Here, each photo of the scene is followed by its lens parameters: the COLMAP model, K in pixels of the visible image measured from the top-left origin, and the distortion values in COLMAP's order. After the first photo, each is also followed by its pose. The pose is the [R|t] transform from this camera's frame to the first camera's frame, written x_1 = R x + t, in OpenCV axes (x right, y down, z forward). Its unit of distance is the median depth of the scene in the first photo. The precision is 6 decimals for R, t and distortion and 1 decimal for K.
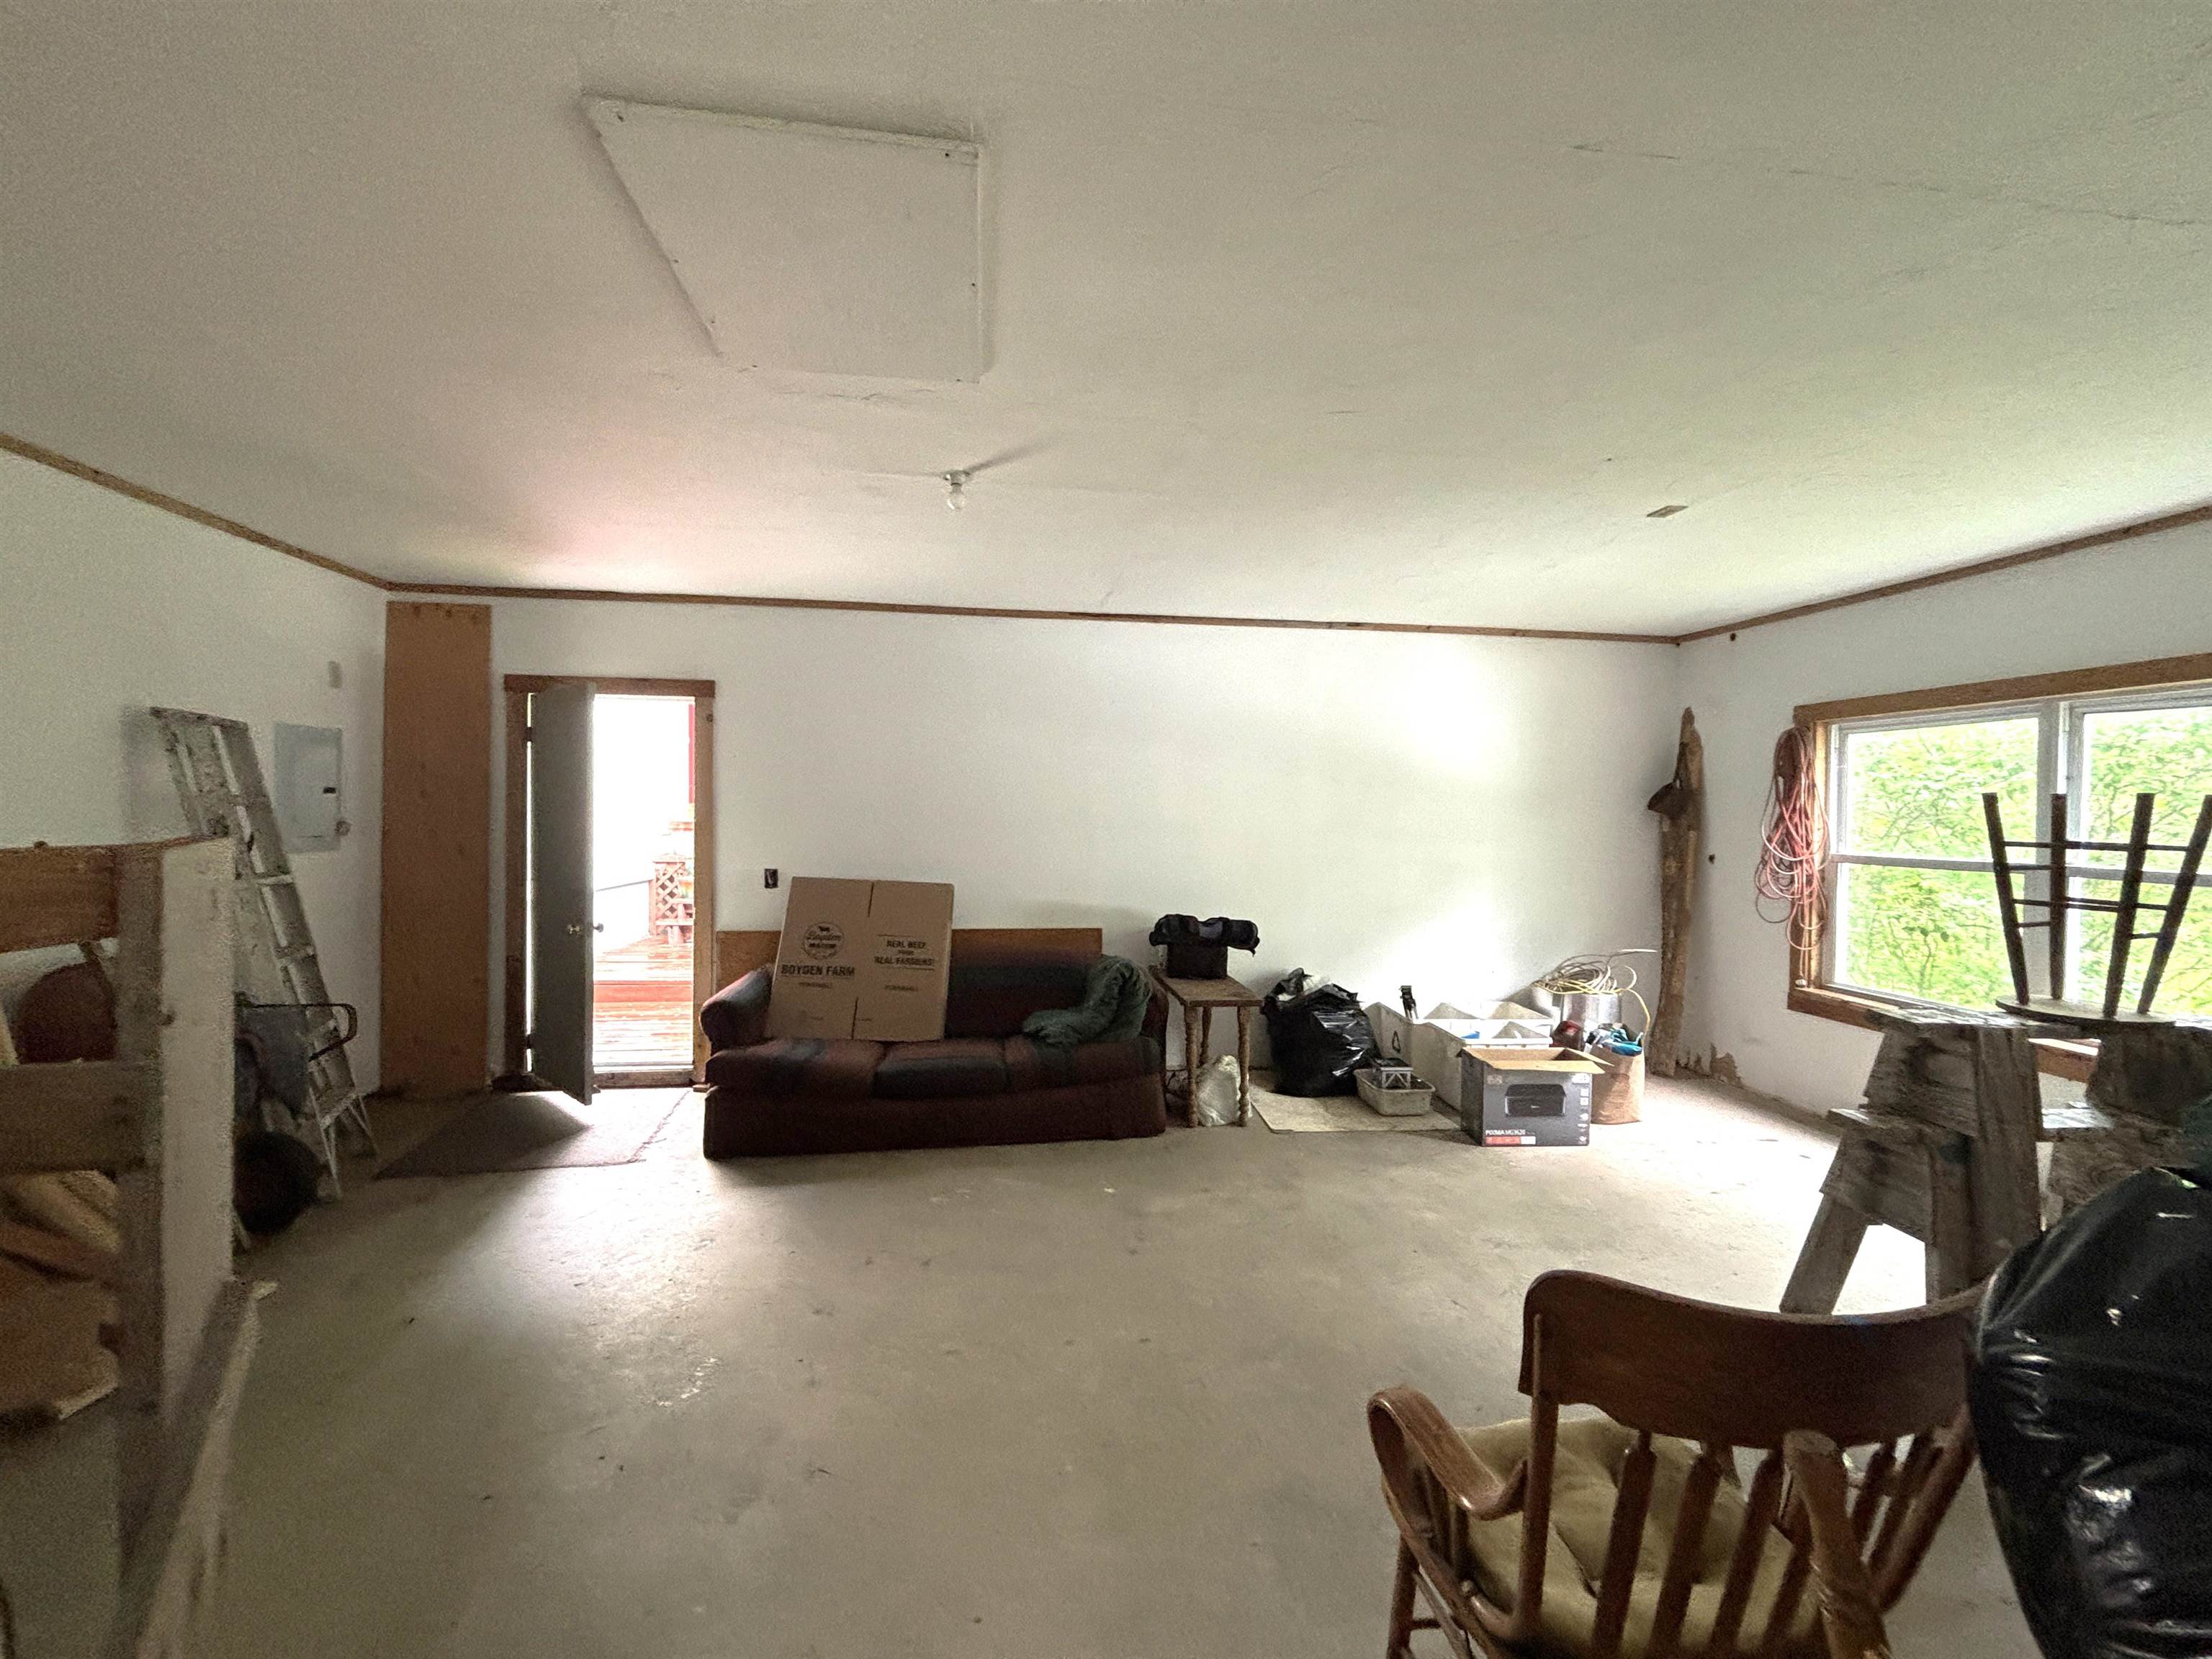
lens RADIAL K [[903.7, 0, 1106.0], [0, 903.7, 829.5], [0, 0, 1]] dist [-0.000606, -0.000222]
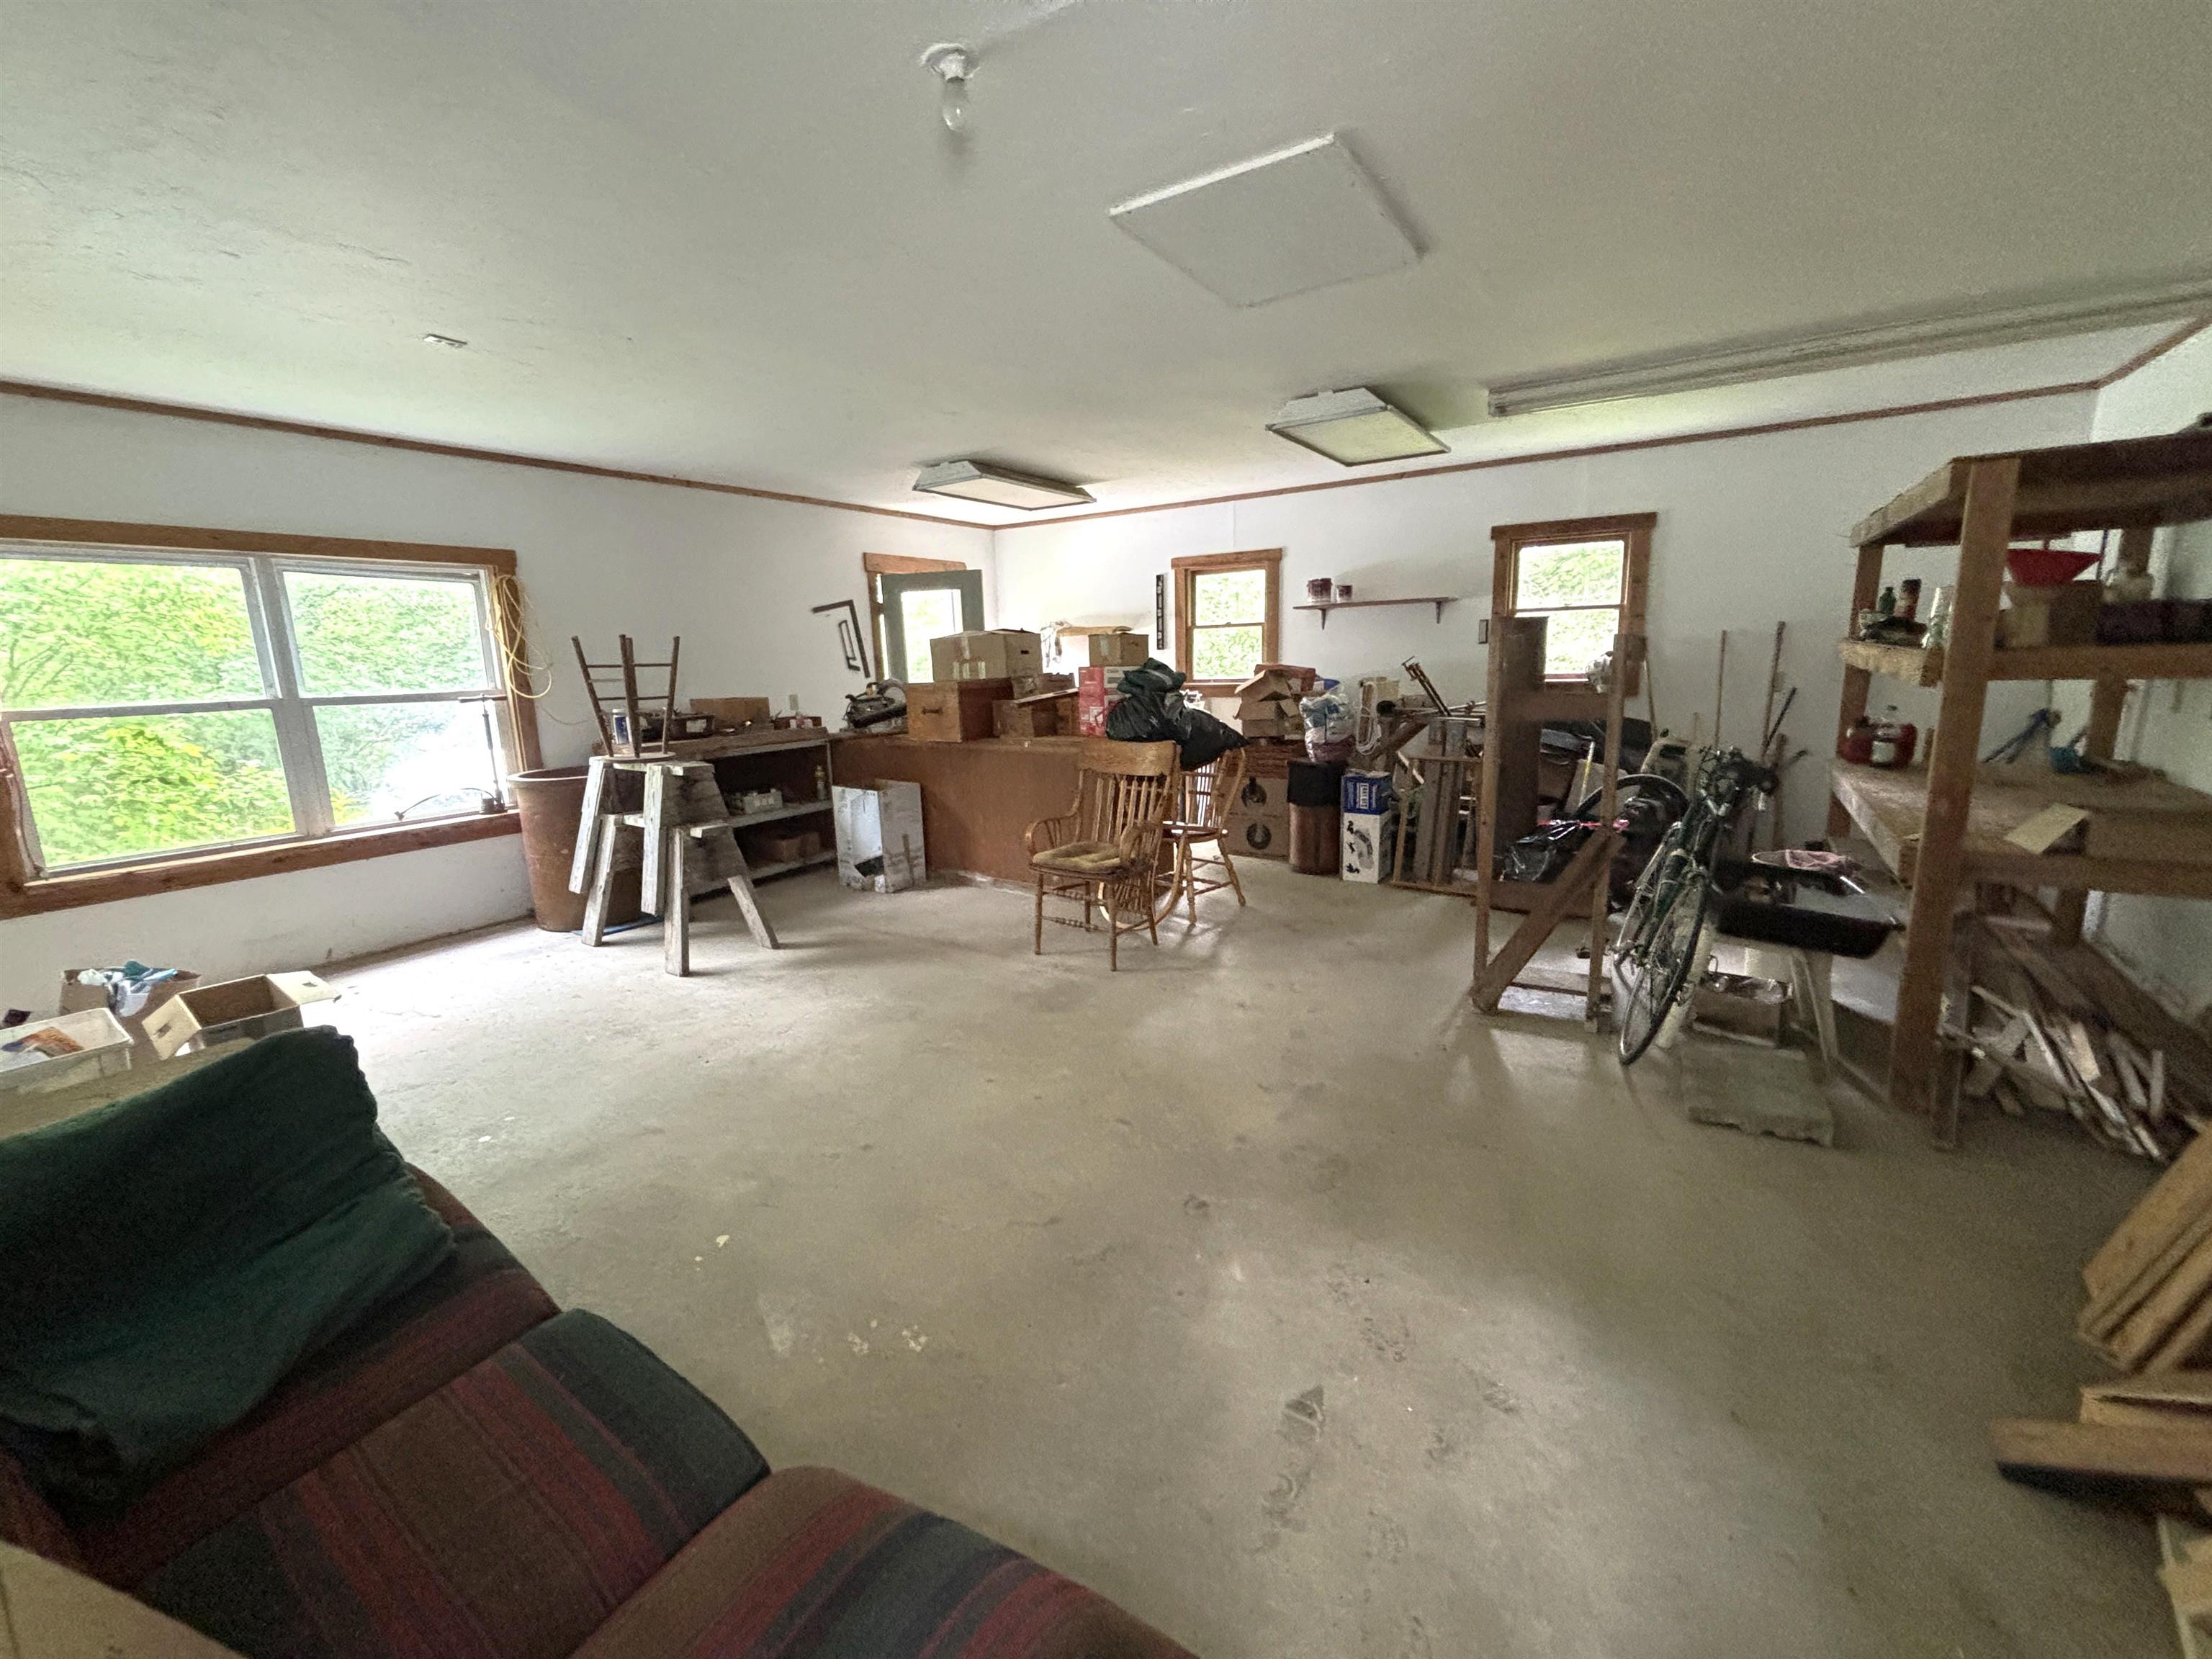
lens RADIAL K [[903.7, 0, 1106.0], [0, 903.7, 829.5], [0, 0, 1]] dist [-0.000606, -0.000222]
pose [[-0.757360, -0.113829, 0.643000, -0.565703], [0.035057, 0.976182, 0.214104, -0.009351], [-0.652056, 0.184696, -0.735330, 1.204536]]
